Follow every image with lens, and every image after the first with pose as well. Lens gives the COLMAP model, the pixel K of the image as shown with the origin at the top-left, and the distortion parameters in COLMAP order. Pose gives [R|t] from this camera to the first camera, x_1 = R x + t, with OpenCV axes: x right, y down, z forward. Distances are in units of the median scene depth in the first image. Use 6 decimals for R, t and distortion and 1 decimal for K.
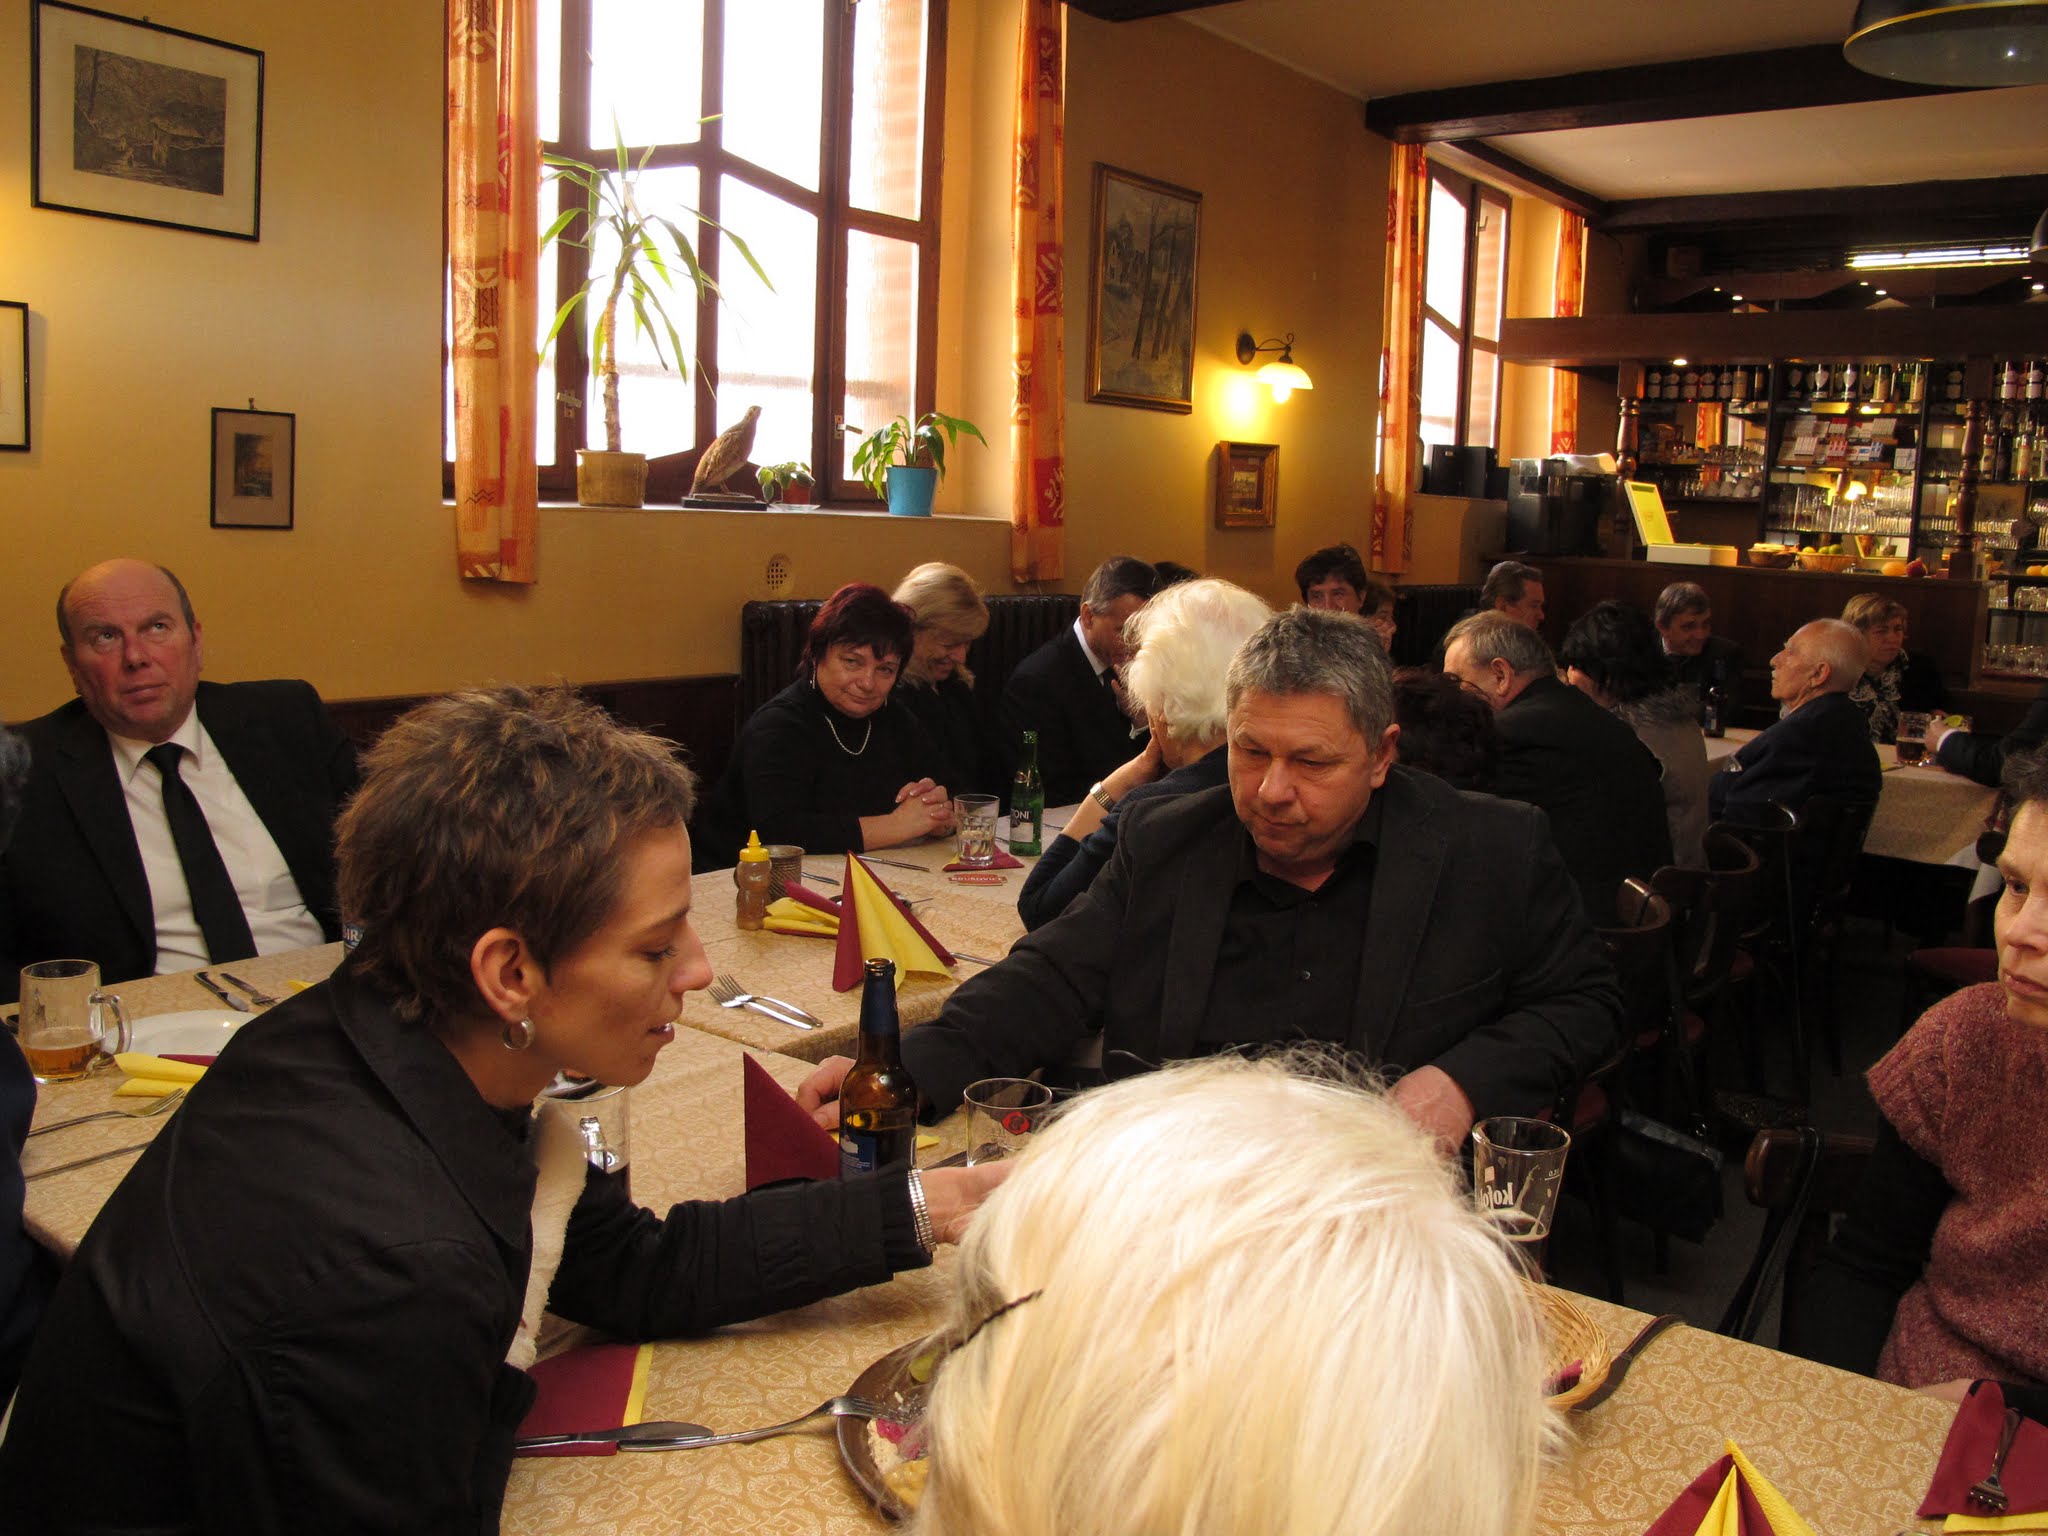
lens RADIAL K [[1705.8, 0, 1034.7], [0, 1705.8, 770.1], [0, 0, 1]] dist [-0.142039, 0.093944]
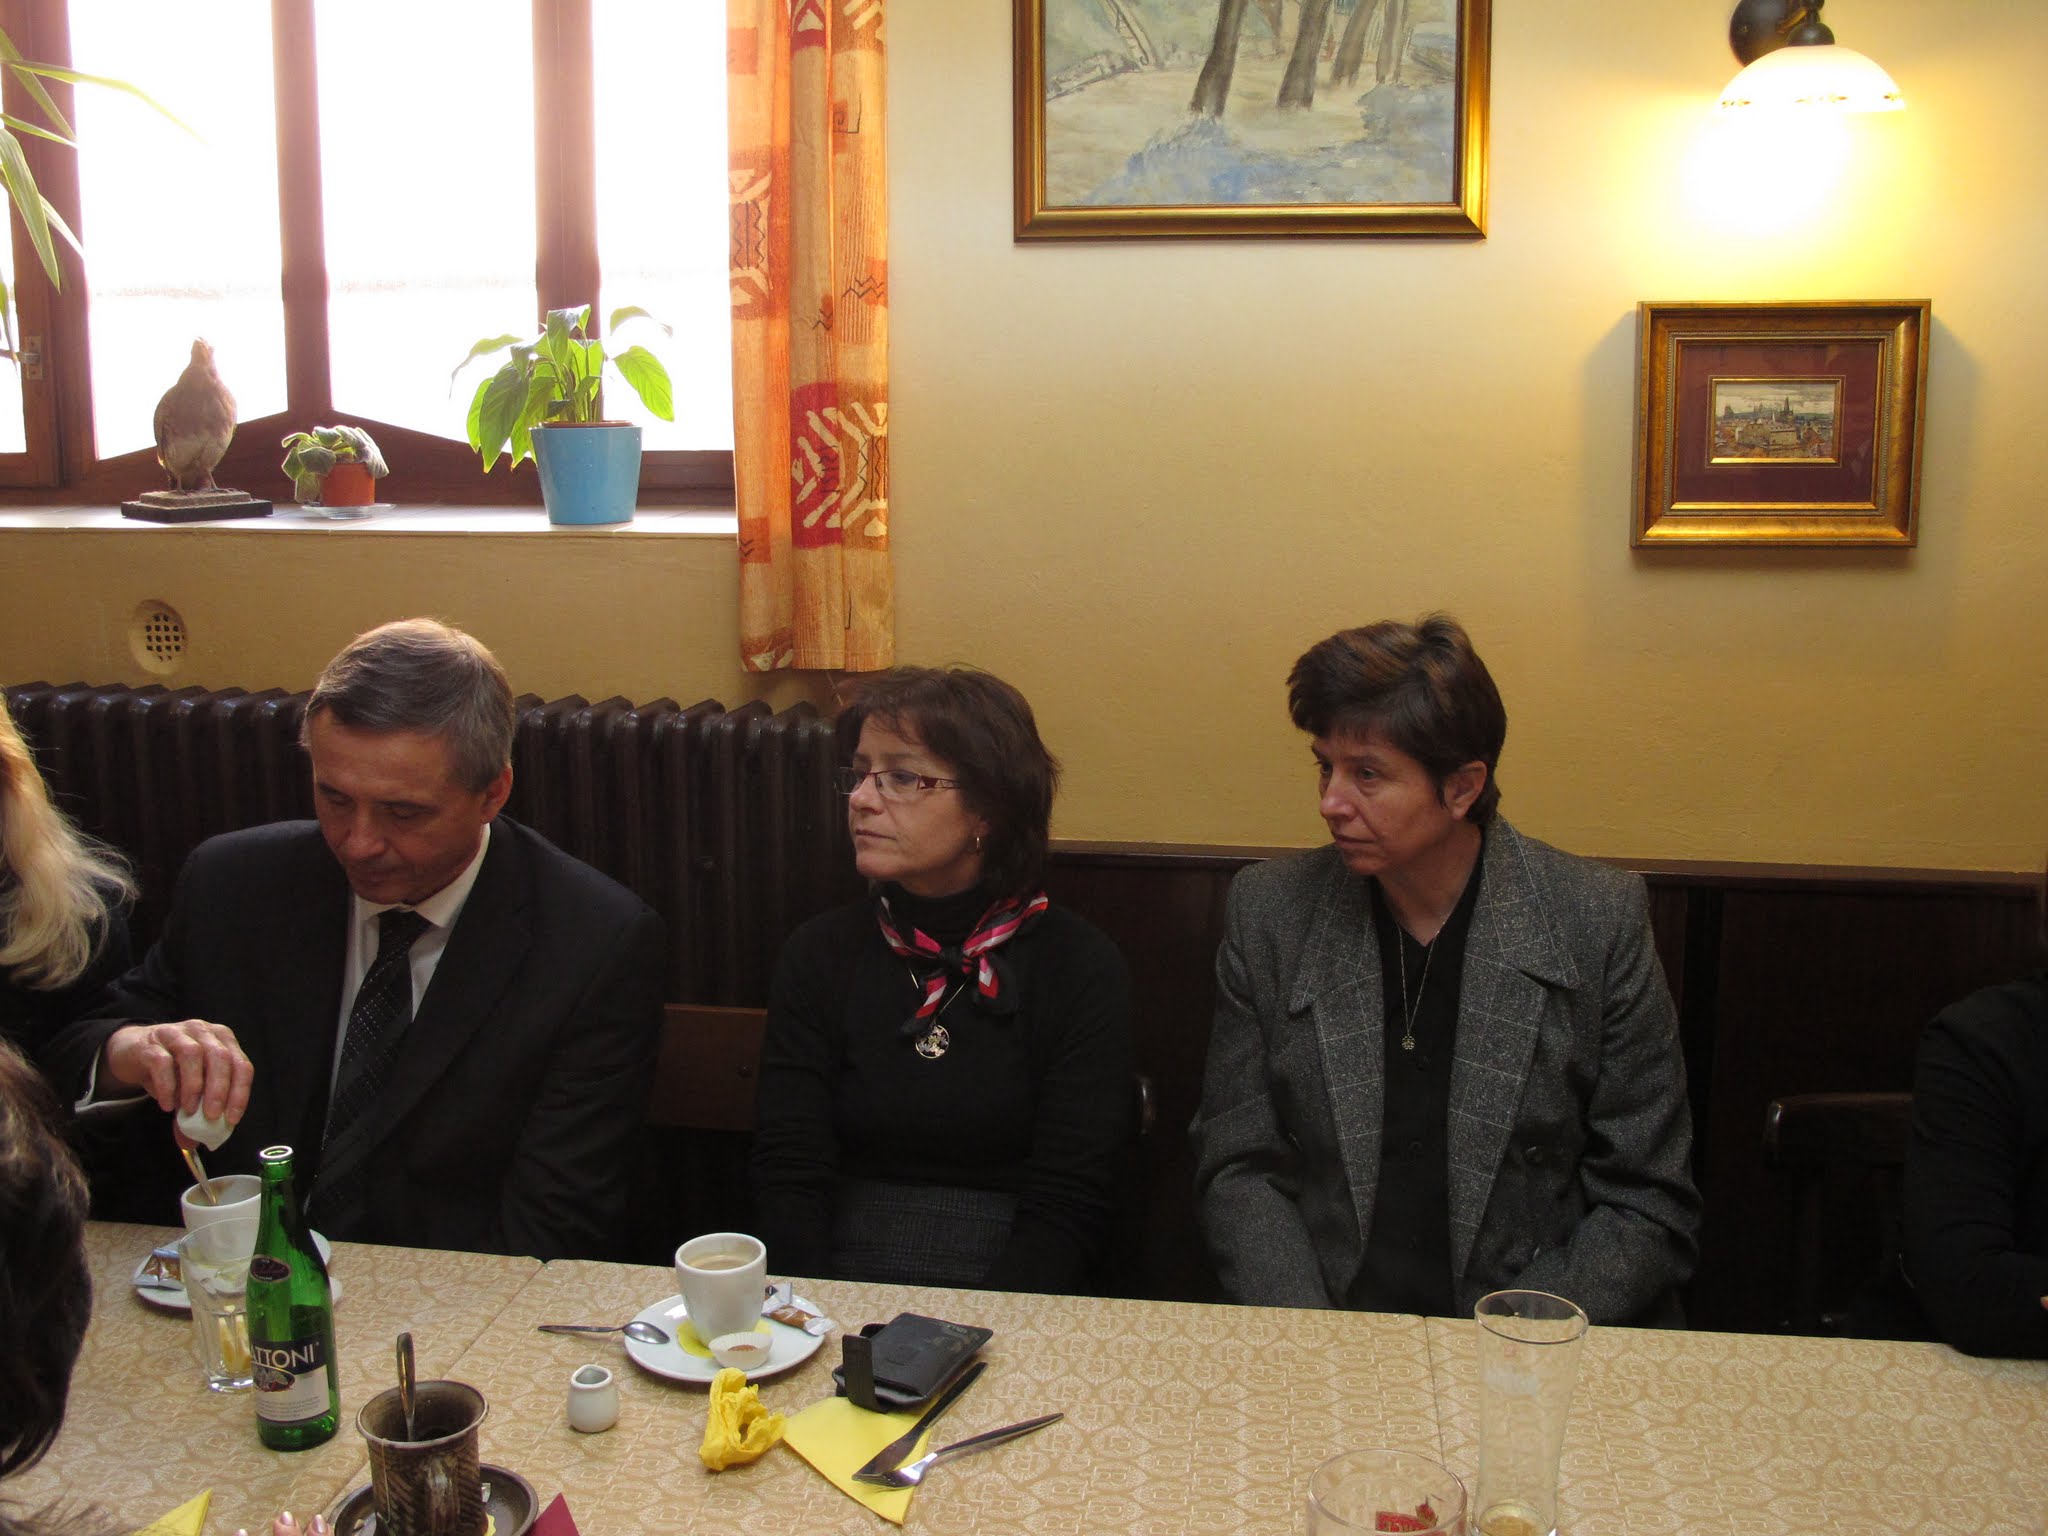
lens RADIAL K [[1920.0, 0, 1033.7], [0, 1920.0, 760.4], [0, 0, 1]] dist [-0.103917, 0.000000]
pose [[0.497023, 0.115164, -0.860061, 0.541635], [-0.114849, 0.991165, 0.066348, -0.151089], [0.860103, 0.065800, 0.505858, 0.949719]]
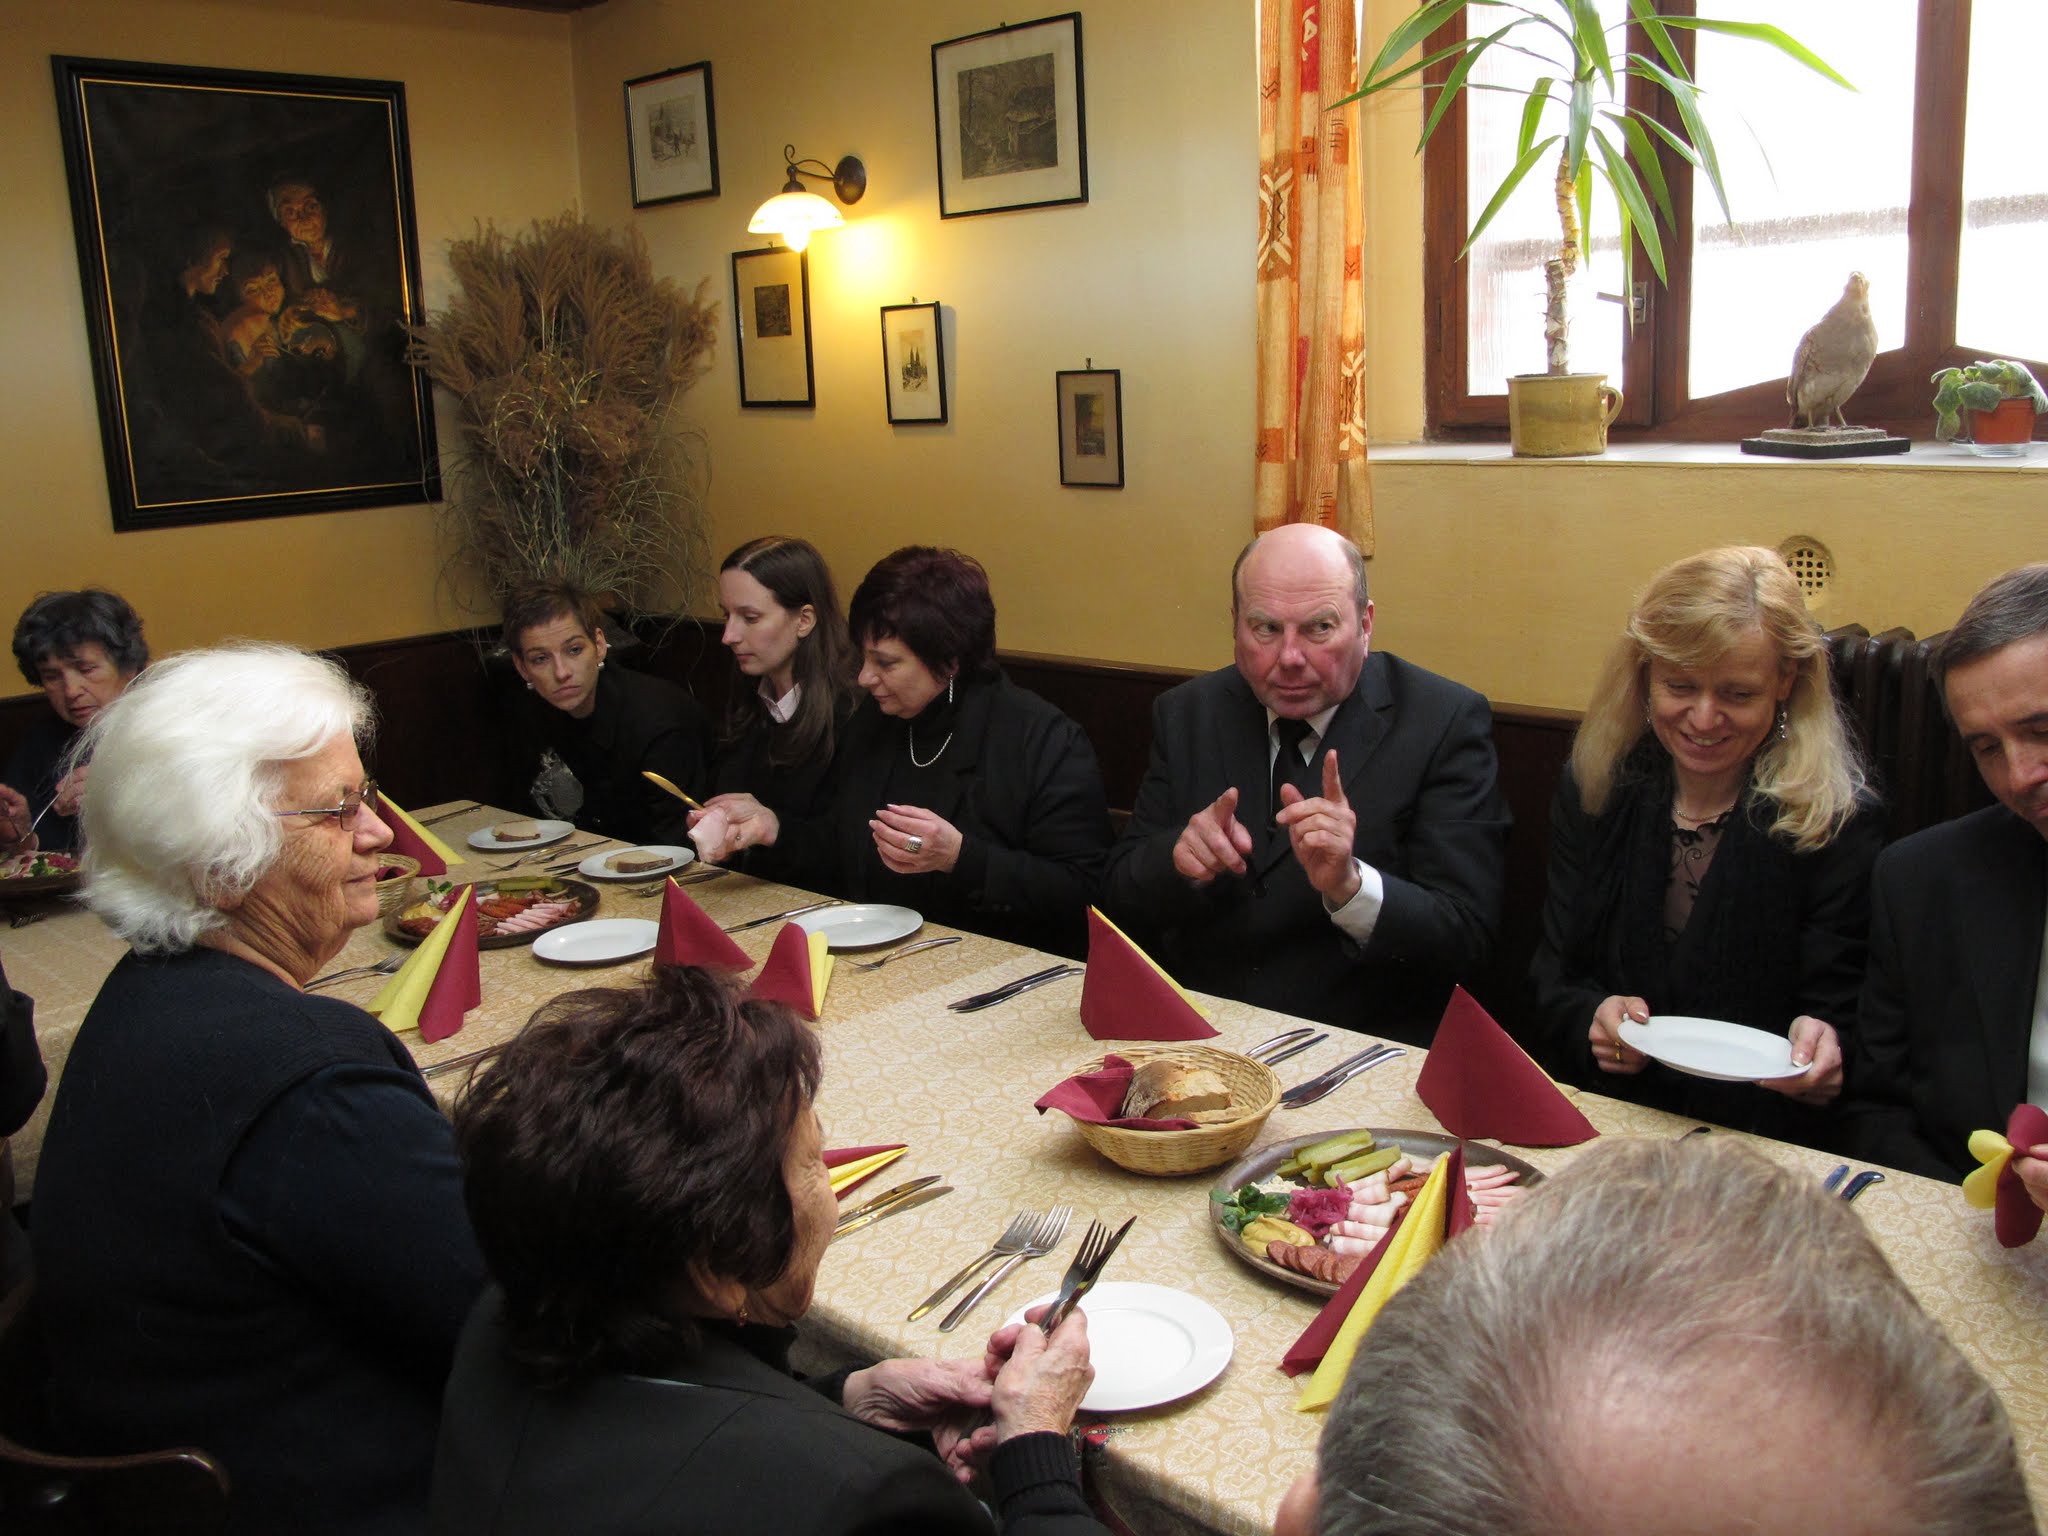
lens RADIAL K [[1705.8, 0, 1022.6], [0, 1705.8, 749.5], [0, 0, 1]] dist [-0.142039, 0.093944]
pose [[-0.105867, 0.169239, -0.979873, 0.438622], [-0.111897, 0.977124, 0.180854, -0.129912], [0.988064, 0.128791, -0.084508, 0.805598]]
